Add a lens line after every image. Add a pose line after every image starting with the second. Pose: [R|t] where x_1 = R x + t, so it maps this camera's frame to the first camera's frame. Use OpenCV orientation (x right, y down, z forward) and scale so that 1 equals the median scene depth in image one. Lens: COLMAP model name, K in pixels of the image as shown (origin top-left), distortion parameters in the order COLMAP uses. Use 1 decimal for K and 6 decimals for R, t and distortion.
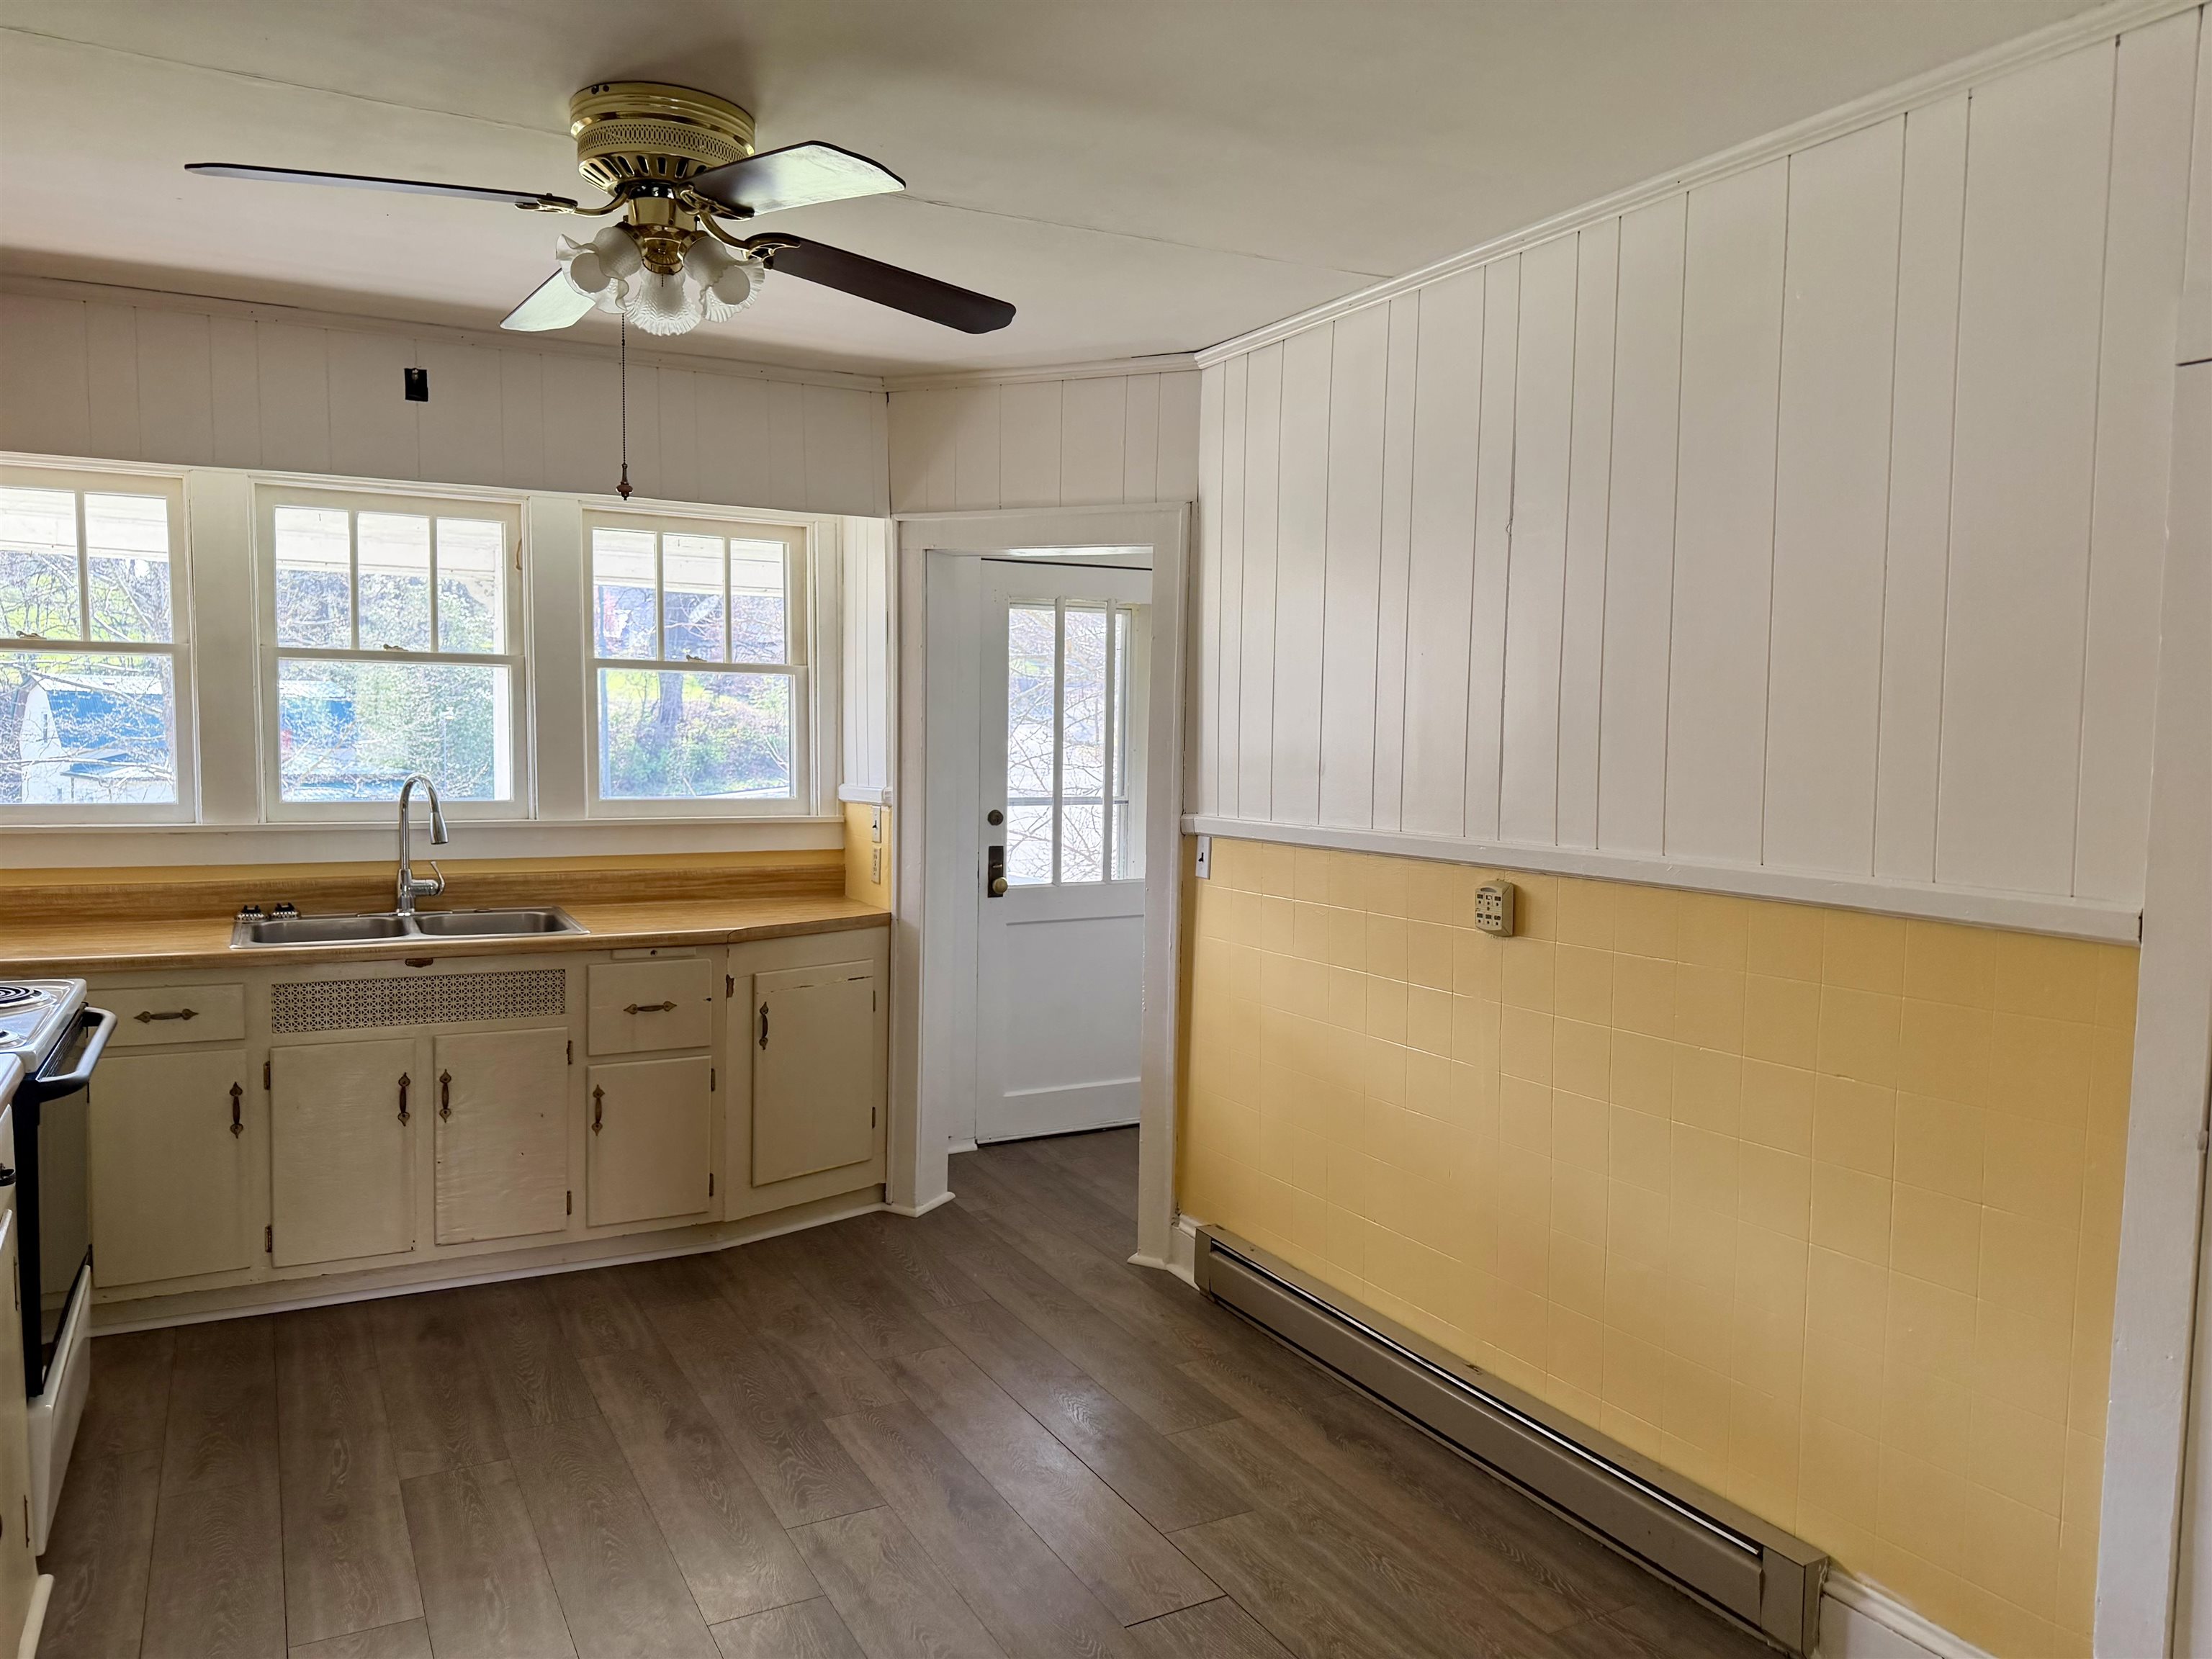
lens RADIAL K [[1578.4, 0, 1087.5], [0, 1578.4, 816.0], [0, 0, 1]] dist [-0.005820, -0.010717]
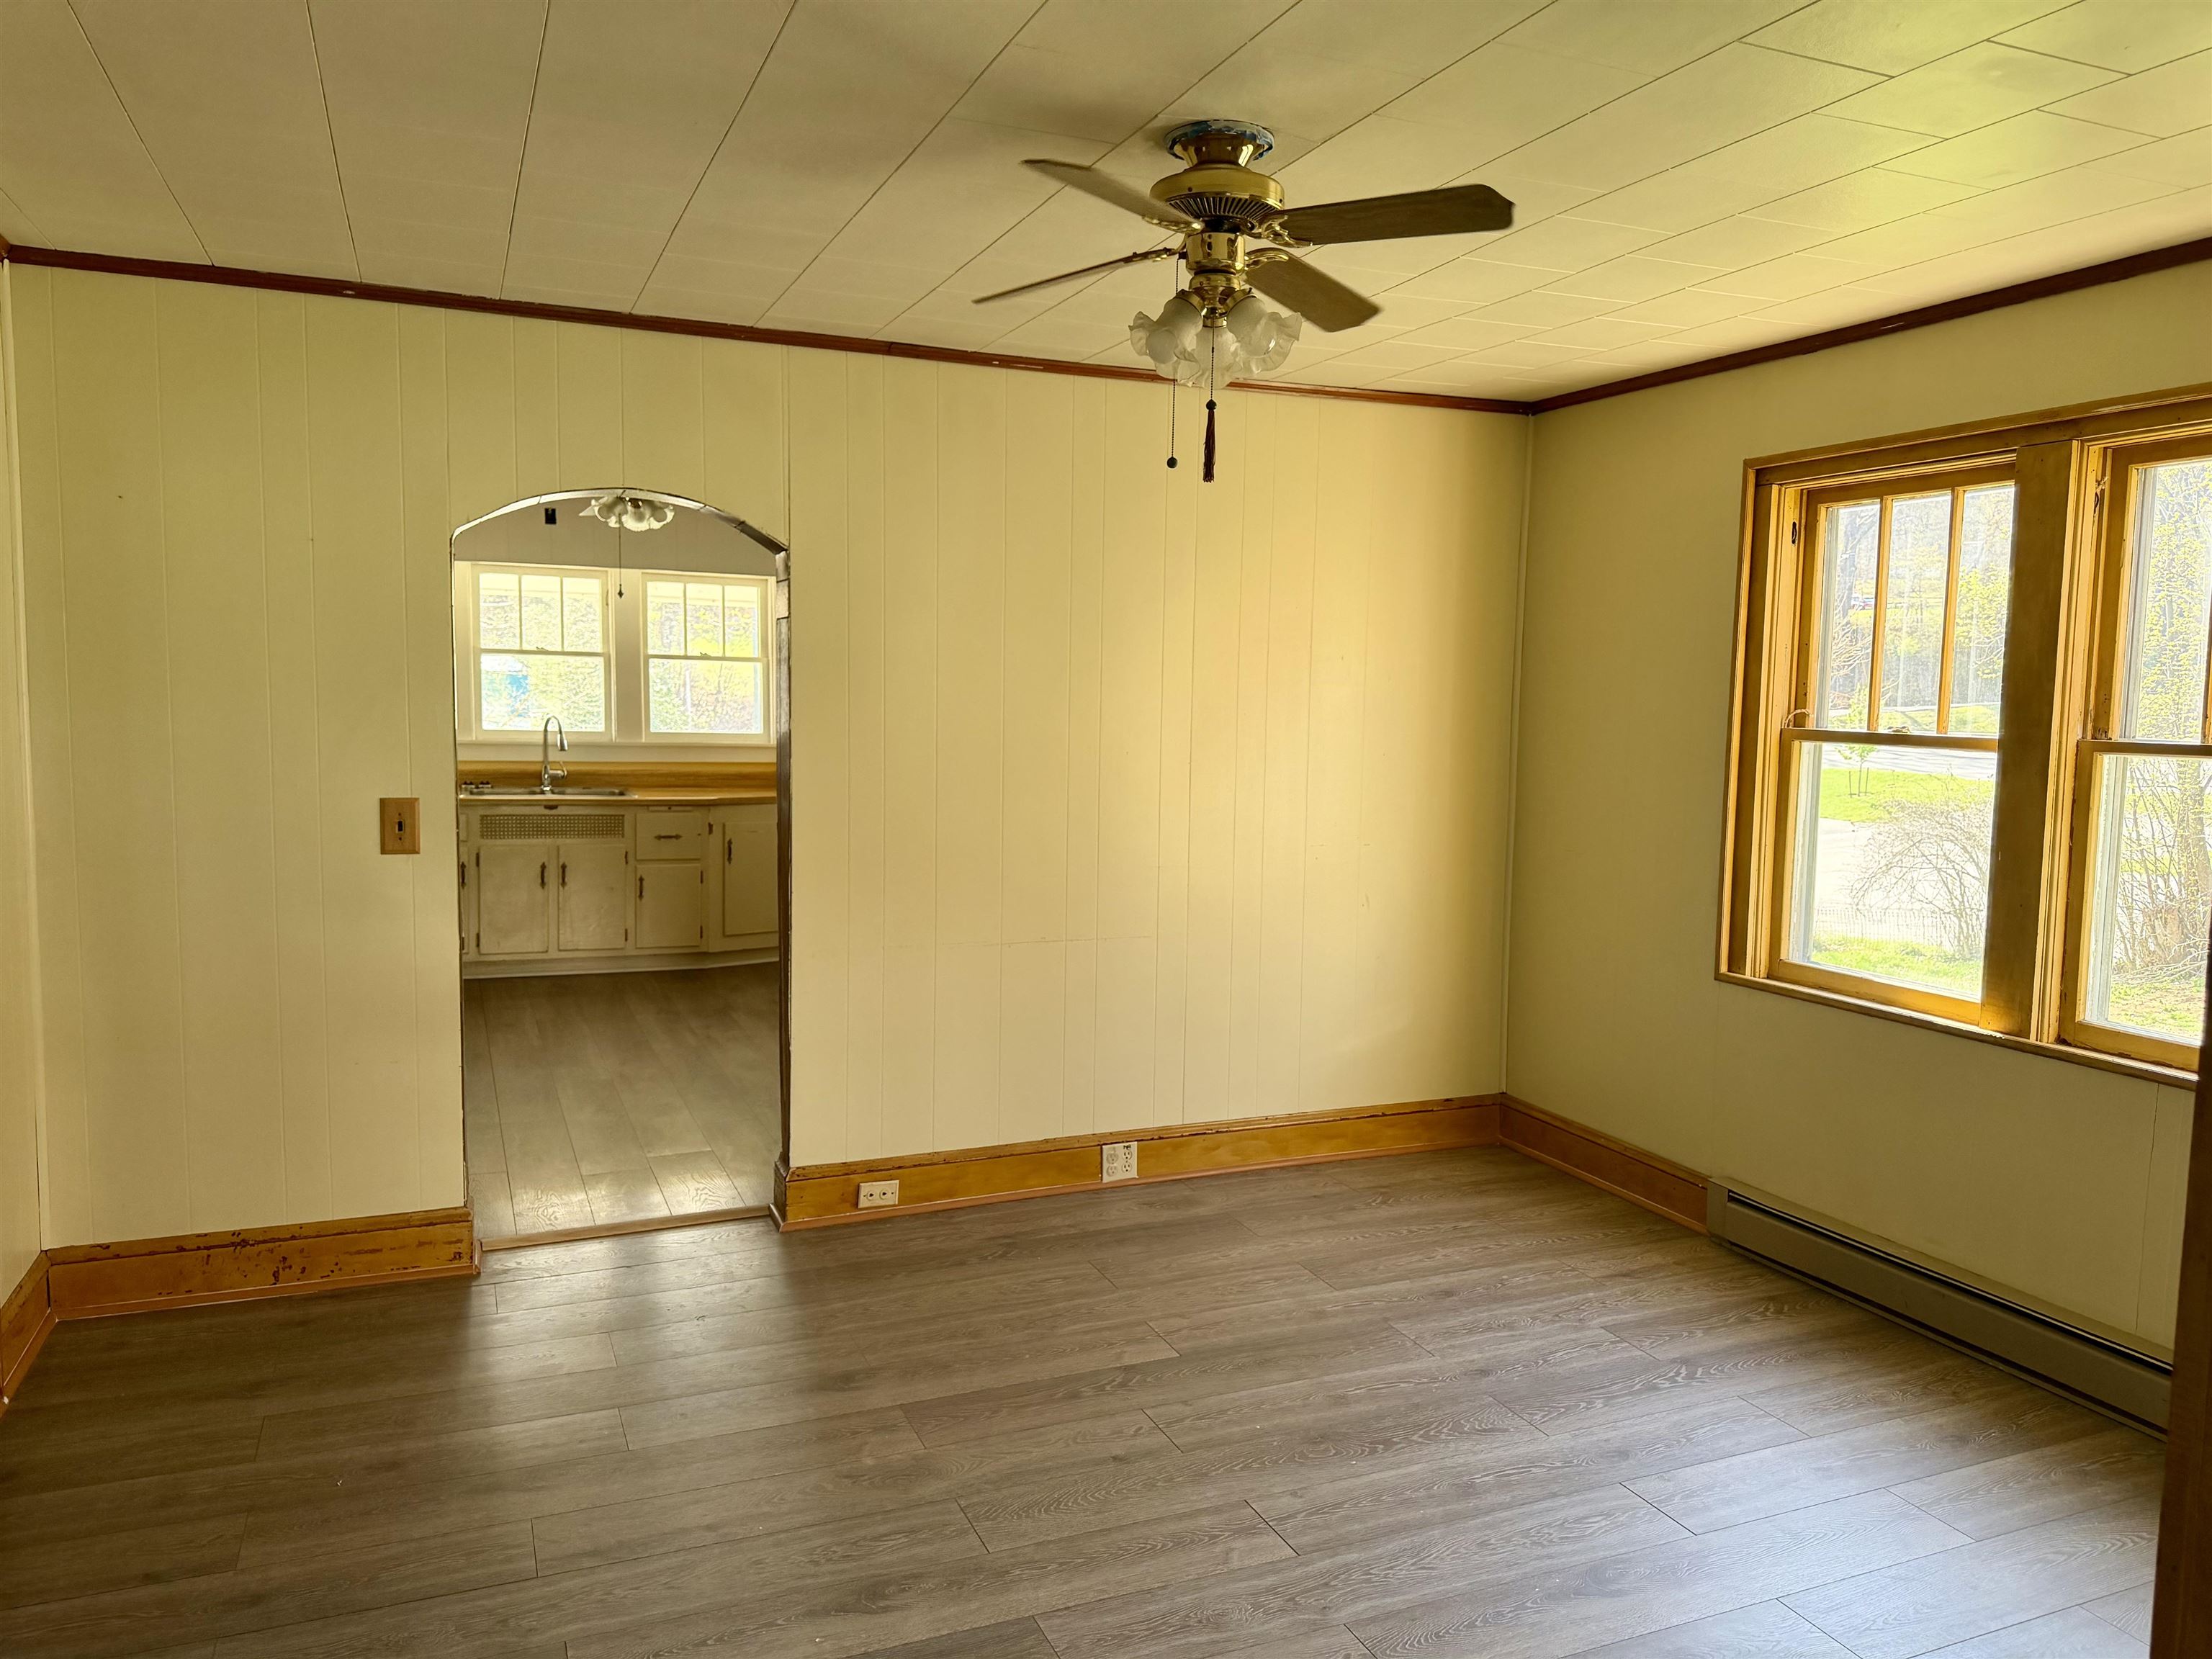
lens RADIAL K [[1578.4, 0, 1123.4], [0, 1578.4, 842.8], [0, 0, 1]] dist [-0.005820, -0.010717]
pose [[0.996935, 0.015213, -0.076735, 0.415932], [-0.012800, 0.999411, 0.031838, 0.058600], [0.077174, -0.030758, 0.996543, -0.859993]]
